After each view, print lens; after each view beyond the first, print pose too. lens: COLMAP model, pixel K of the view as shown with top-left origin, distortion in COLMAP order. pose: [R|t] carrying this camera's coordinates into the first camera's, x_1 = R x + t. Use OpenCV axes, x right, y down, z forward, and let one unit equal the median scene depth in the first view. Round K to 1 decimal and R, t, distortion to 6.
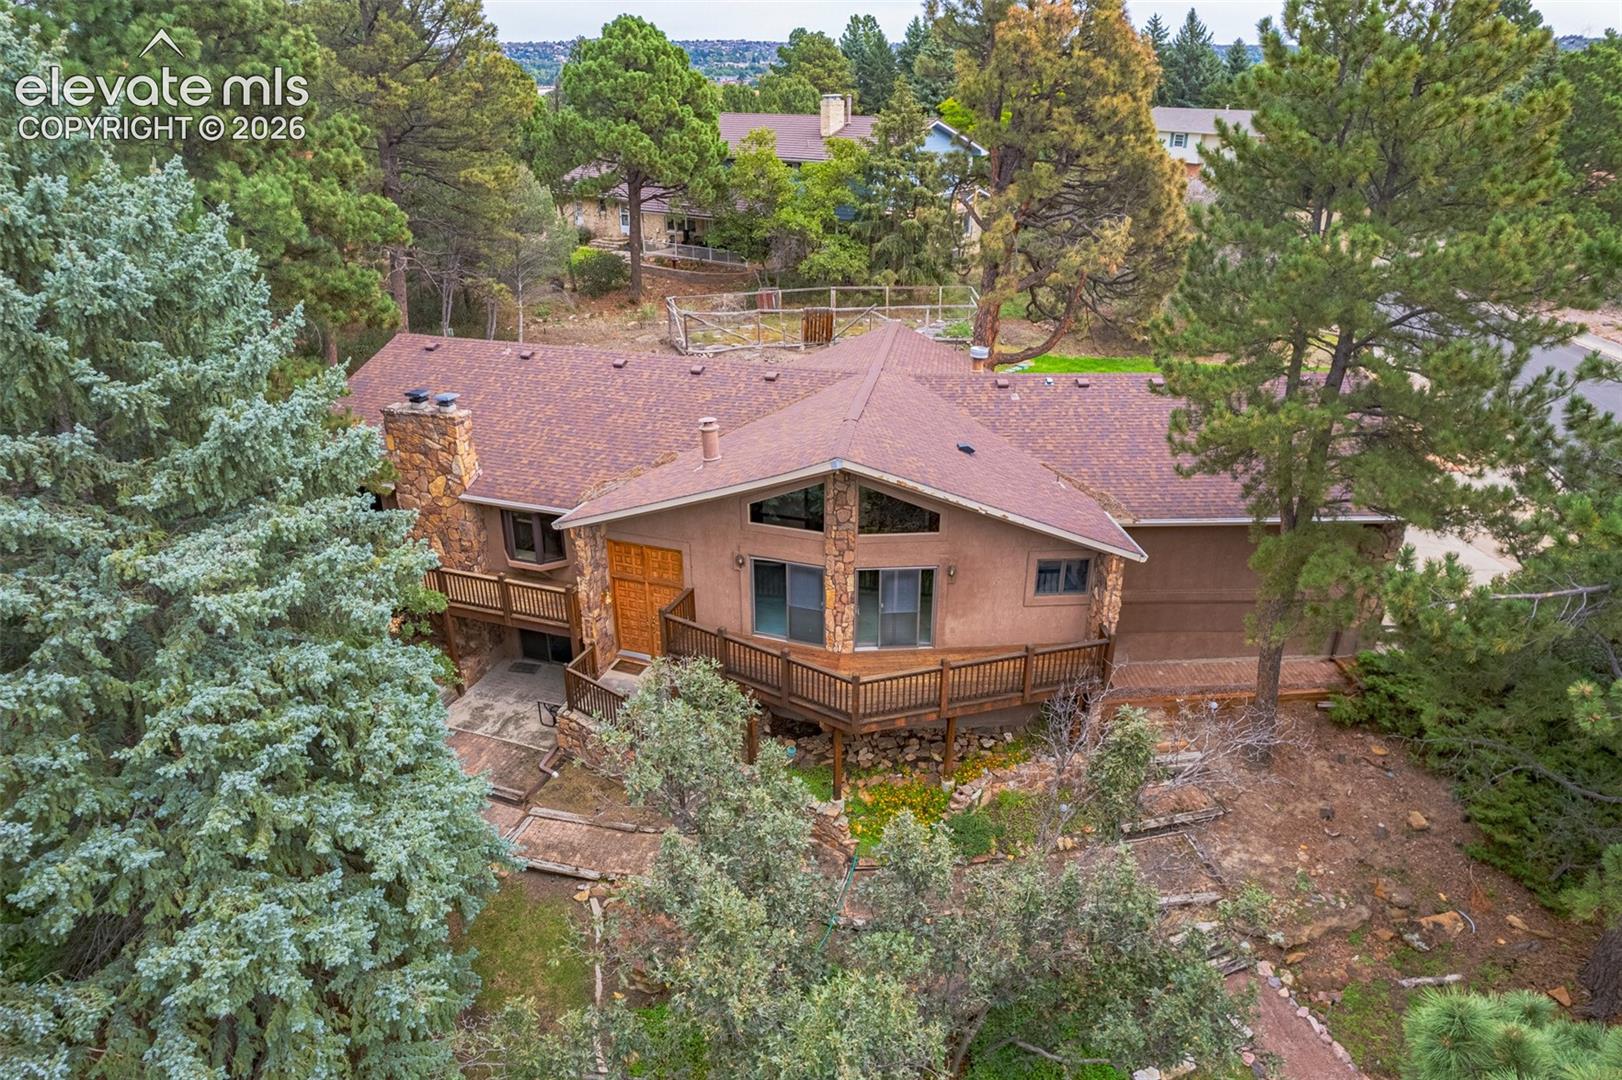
lens RADIAL K [[1061.4, 0, 808.9], [0, 1061.4, 542.5], [0, 0, 1]] dist [-0.025309, 0.000390]
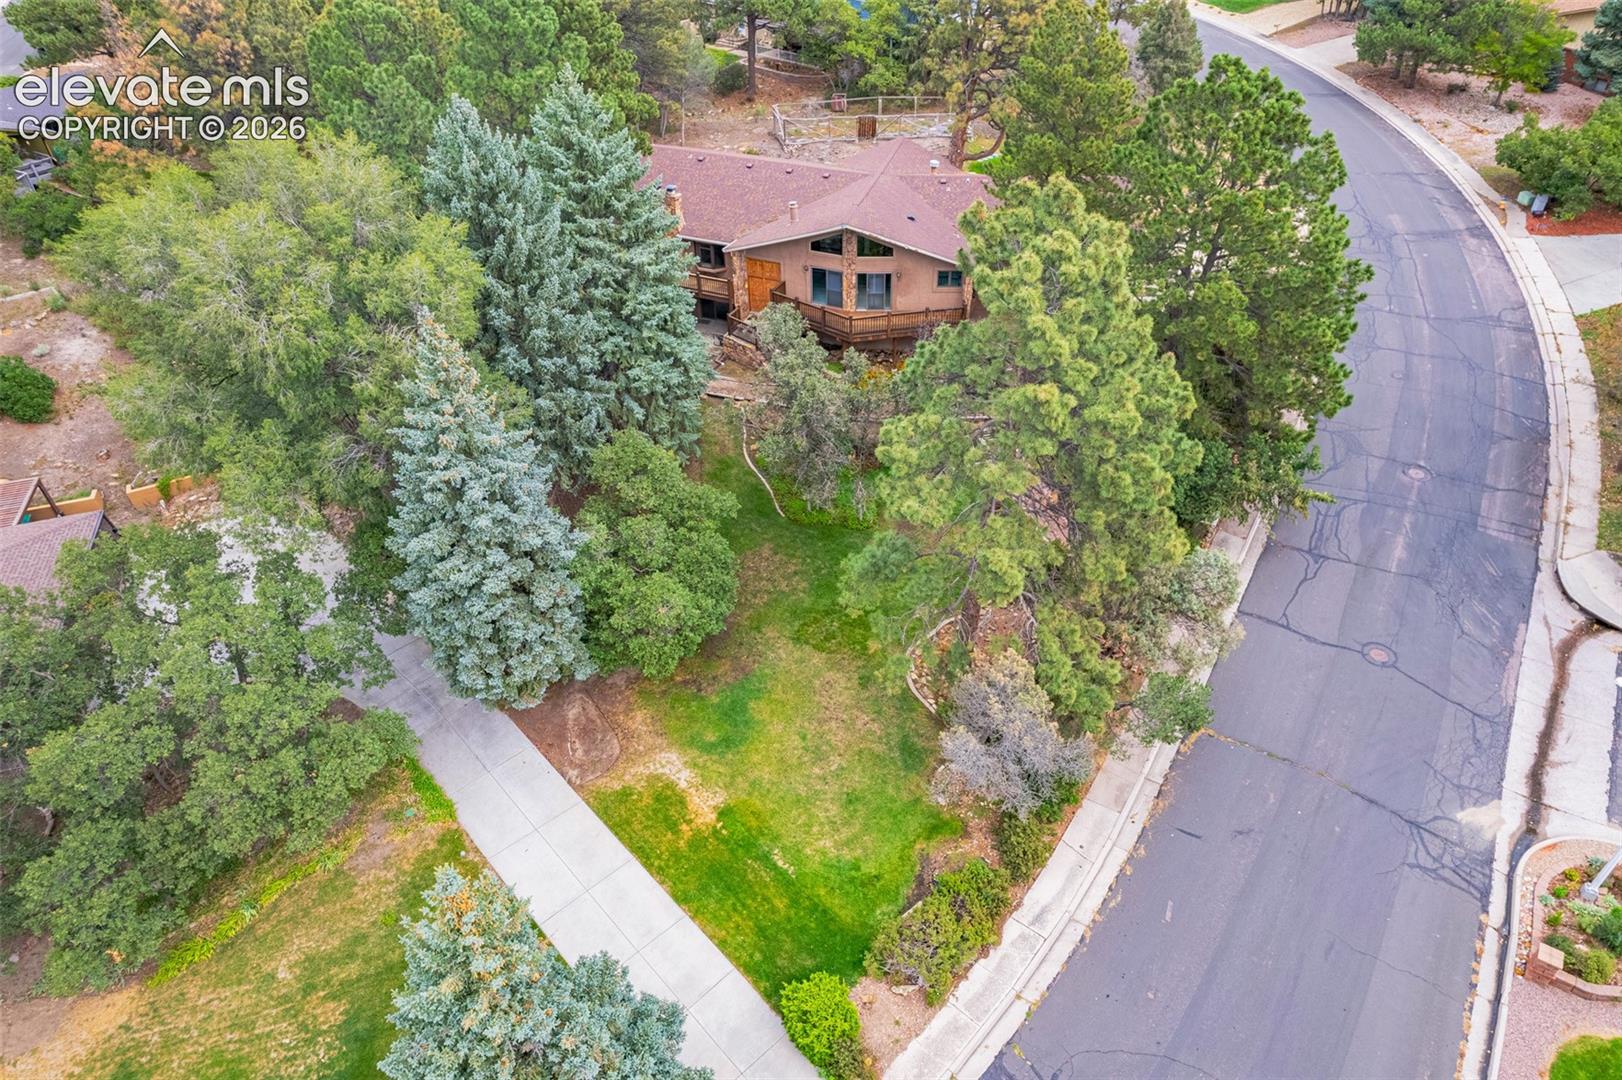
lens RADIAL K [[1061.4, 0, 811.4], [0, 1061.4, 535.9], [0, 0, 1]] dist [-0.025309, 0.000390]
pose [[0.995735, 0.044344, -0.080898, 0.150281], [-0.024150, 0.971614, 0.235337, 0.038882], [0.089037, -0.232380, 0.968541, -1.277272]]
